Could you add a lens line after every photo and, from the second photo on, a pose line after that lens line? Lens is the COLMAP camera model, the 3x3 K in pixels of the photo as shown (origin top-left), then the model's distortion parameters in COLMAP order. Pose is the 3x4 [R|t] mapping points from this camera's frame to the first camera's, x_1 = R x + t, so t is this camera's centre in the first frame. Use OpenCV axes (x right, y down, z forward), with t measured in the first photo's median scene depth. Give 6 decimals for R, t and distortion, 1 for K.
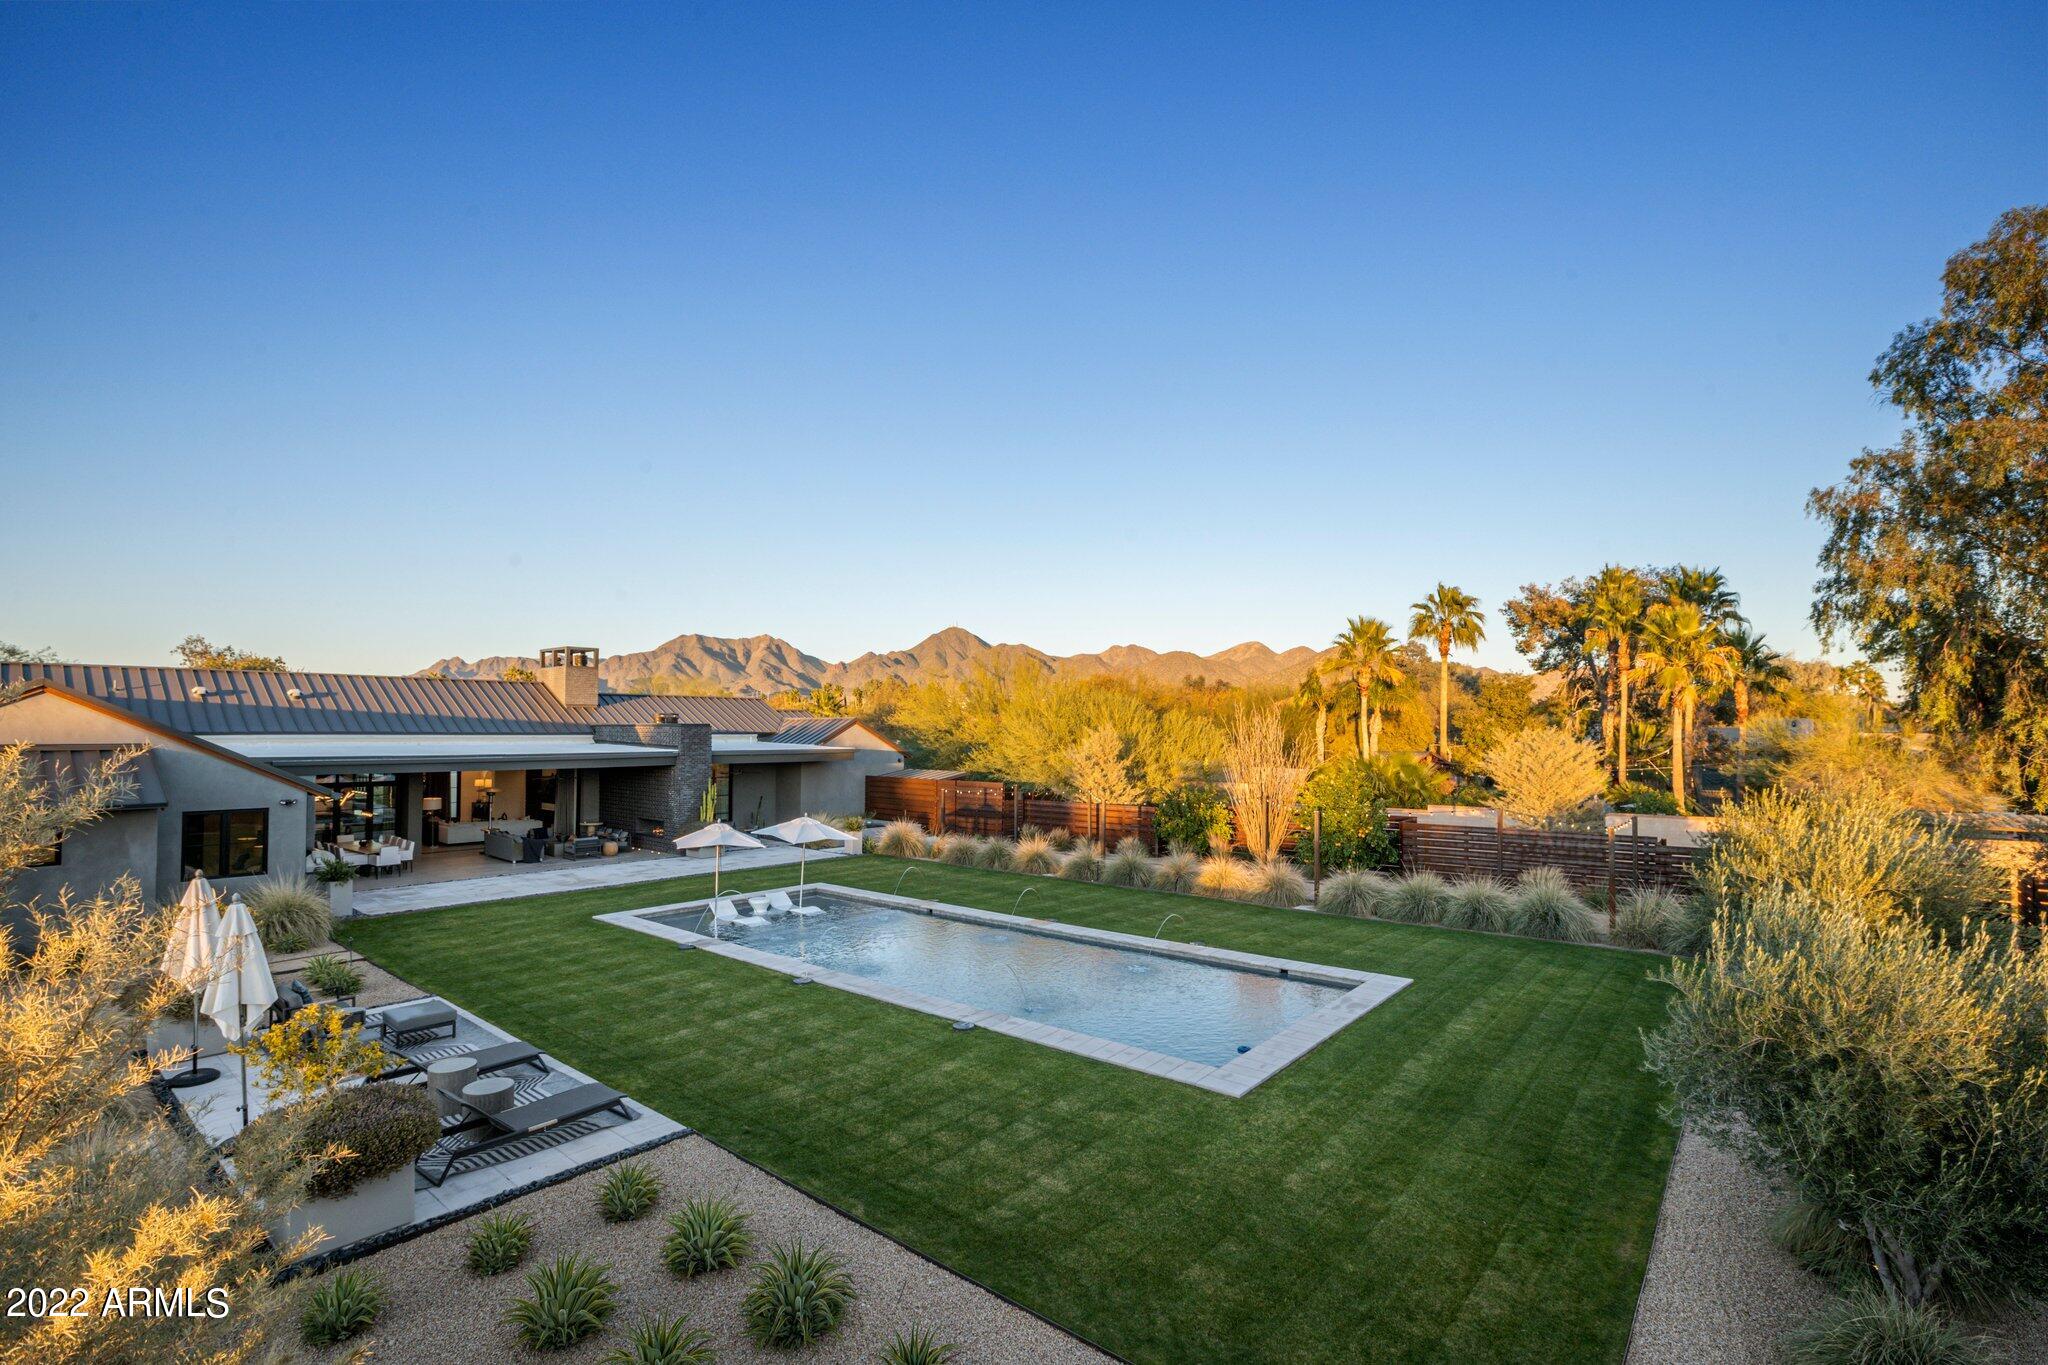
lens RADIAL K [[940.6, 0, 1031.2], [0, 940.6, 710.9], [0, 0, 1]] dist [-0.052420, 0.018986]
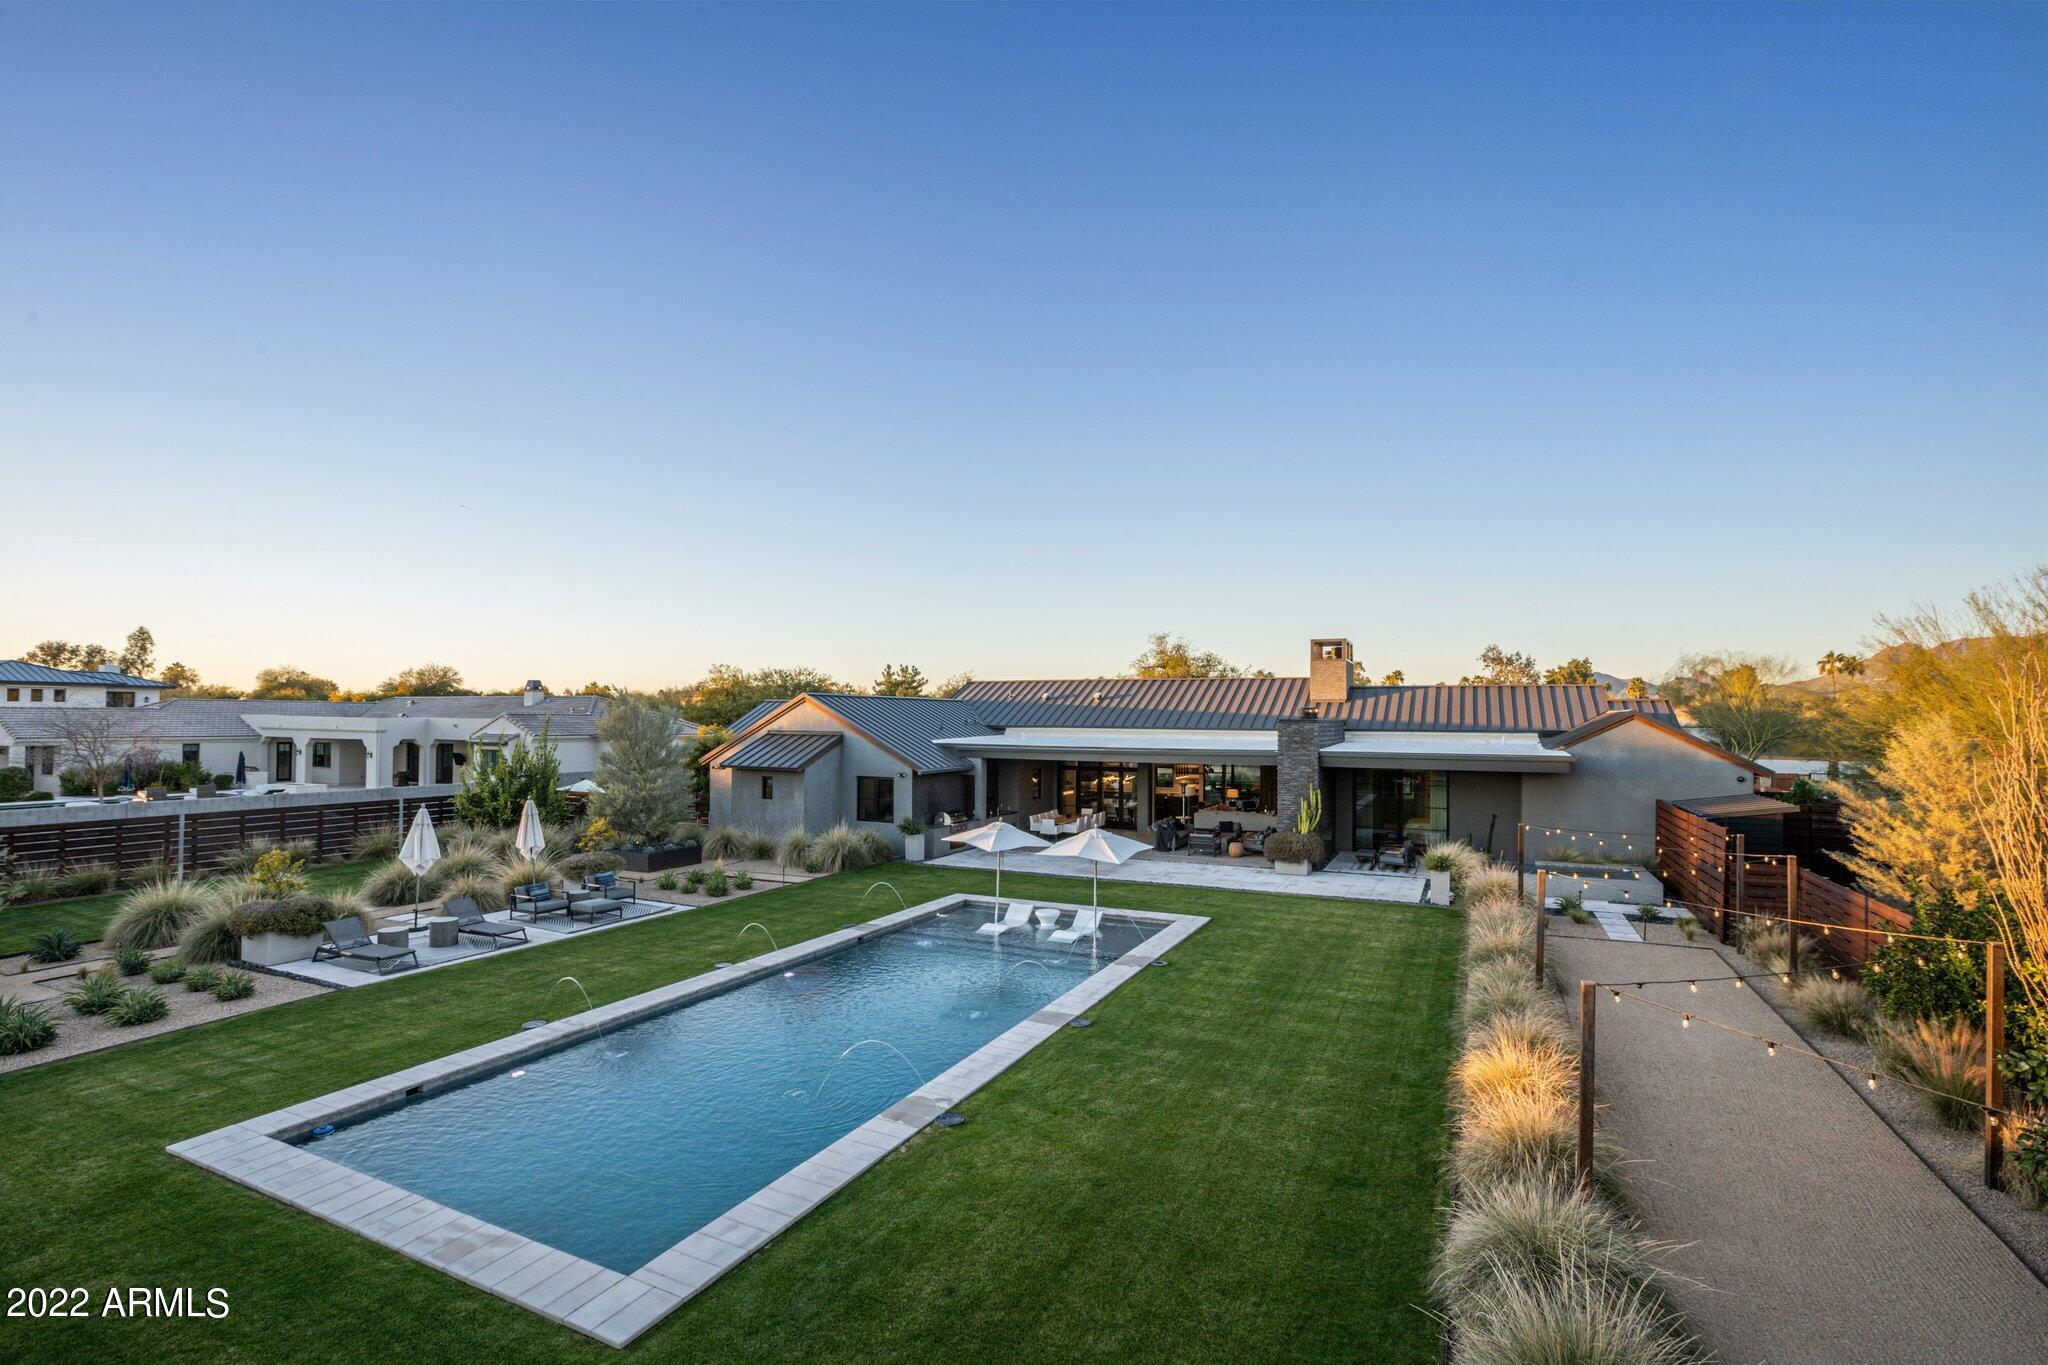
lens RADIAL K [[940.6, 0, 1031.2], [0, 940.6, 710.9], [0, 0, 1]] dist [-0.052420, 0.018986]
pose [[0.245649, -0.008380, -0.969323, 0.752942], [0.012501, 0.999907, -0.005476, 0.012960], [0.969278, -0.010772, 0.245730, 0.955793]]
